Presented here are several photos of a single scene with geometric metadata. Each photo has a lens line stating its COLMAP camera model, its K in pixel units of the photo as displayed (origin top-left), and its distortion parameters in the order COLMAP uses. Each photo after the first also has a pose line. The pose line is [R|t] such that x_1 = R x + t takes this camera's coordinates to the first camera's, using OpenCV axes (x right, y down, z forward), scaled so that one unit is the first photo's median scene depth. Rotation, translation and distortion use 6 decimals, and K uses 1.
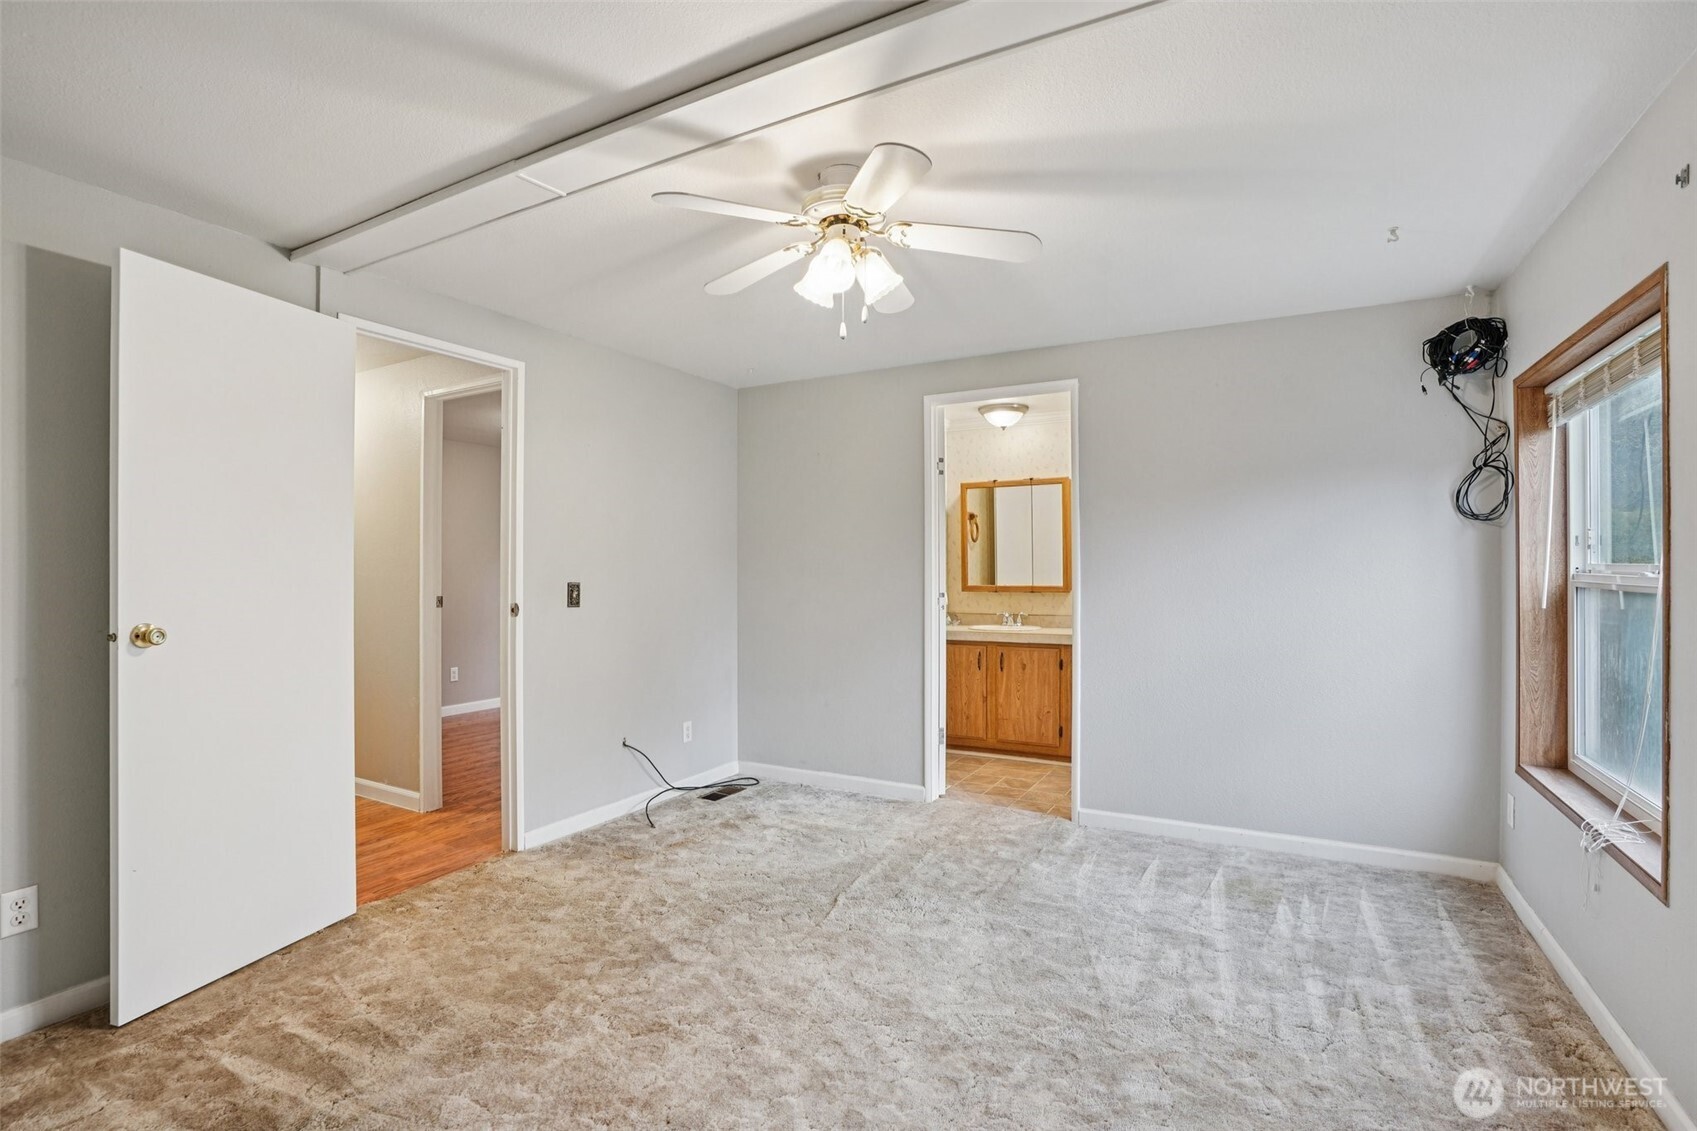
lens RADIAL K [[777.9, 0, 852.3], [0, 777.9, 565.7], [0, 0, 1]] dist [-0.071568, 0.029429]
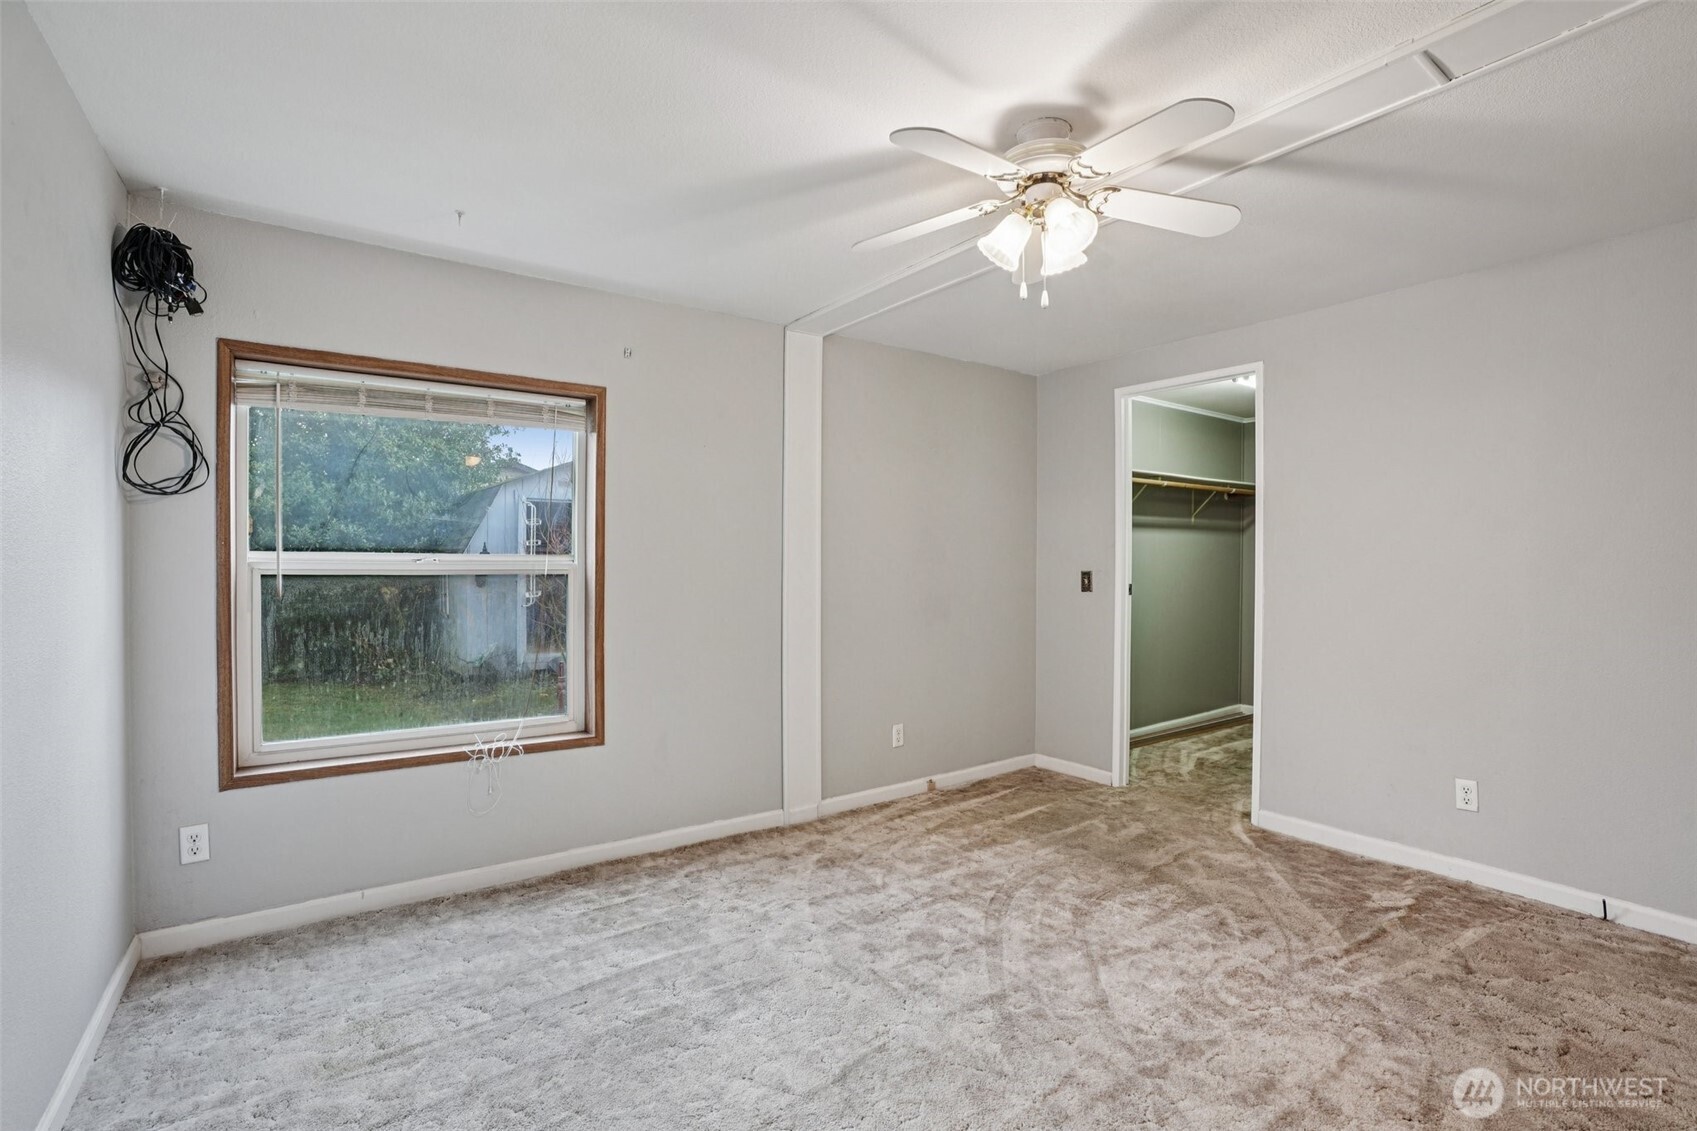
lens RADIAL K [[777.9, 0, 852.3], [0, 777.9, 565.7], [0, 0, 1]] dist [-0.071568, 0.029429]
pose [[-0.898651, -0.007981, 0.438591, -0.143115], [-0.007163, 0.999968, 0.003522, 0.005341], [-0.438606, 0.000023, -0.898680, 1.350120]]
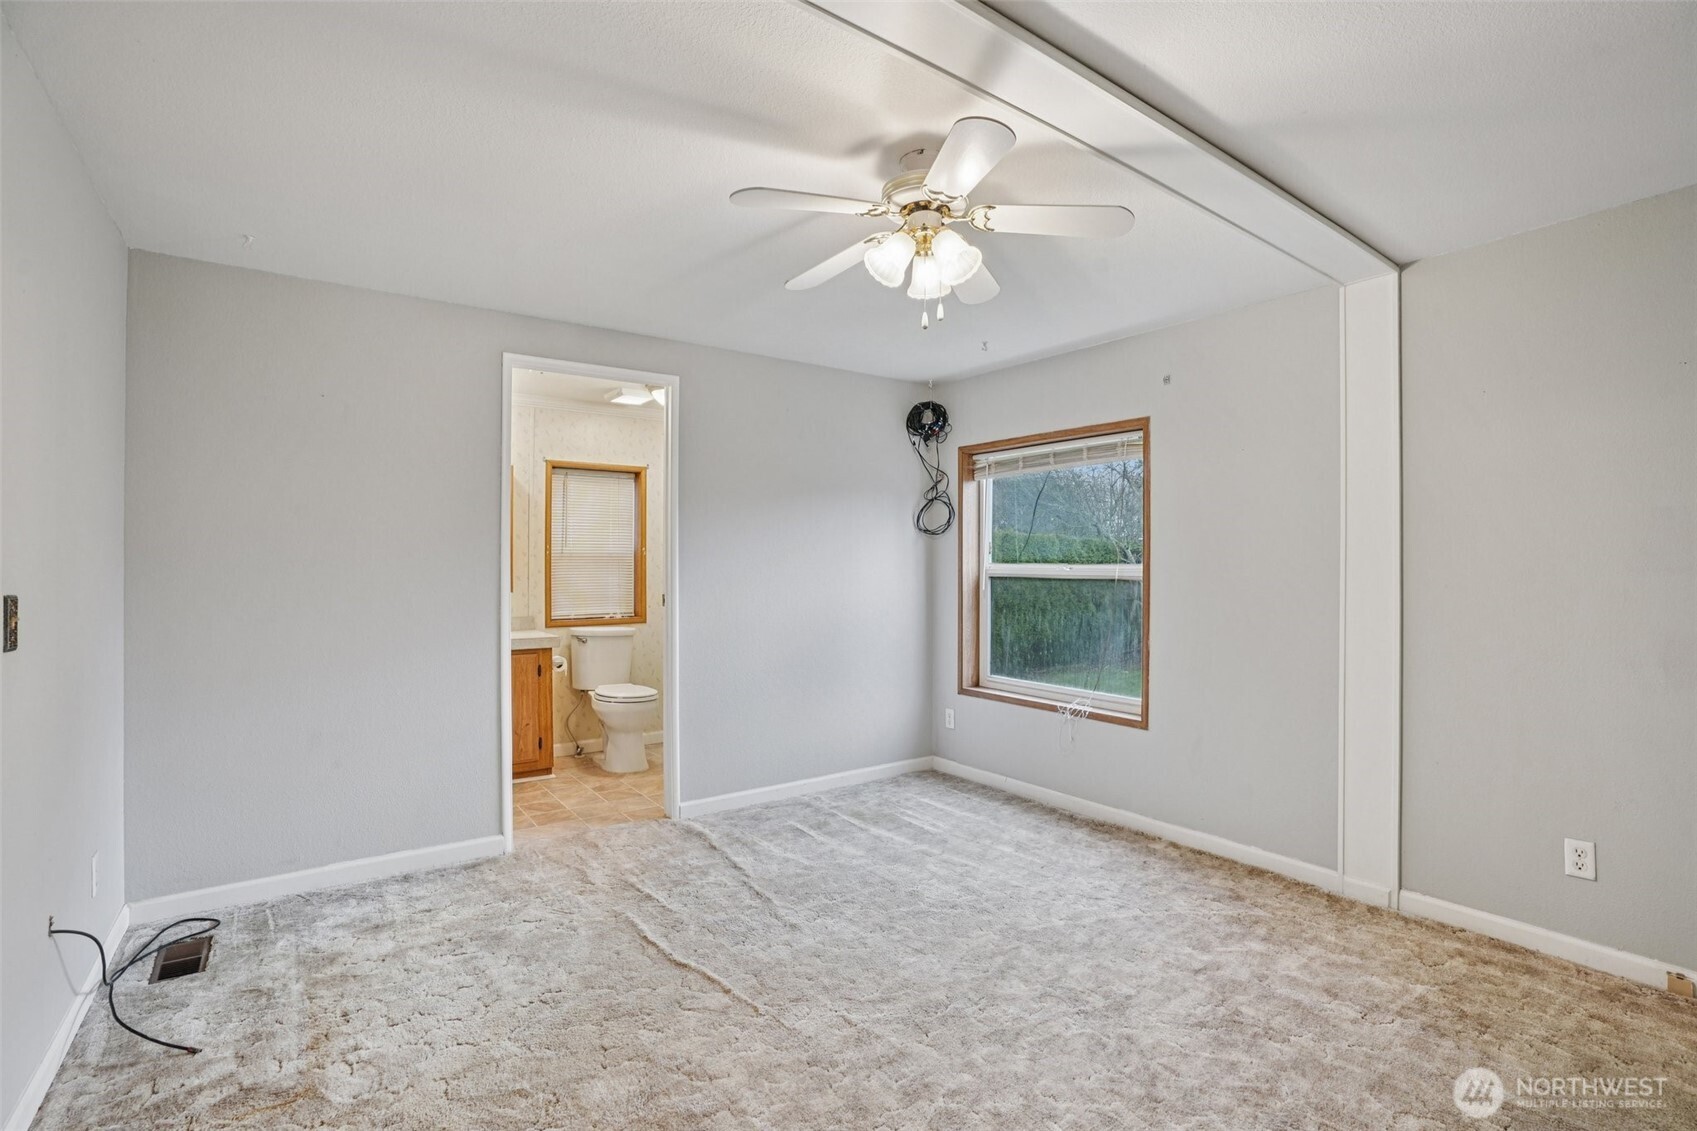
lens RADIAL K [[777.9, 0, 852.3], [0, 777.9, 565.7], [0, 0, 1]] dist [-0.071568, 0.029429]
pose [[0.425438, 0.001695, 0.904986, -0.655298], [-0.005993, 0.999982, 0.000945, 0.002403], [-0.904968, -0.005826, 0.425440, 0.462218]]
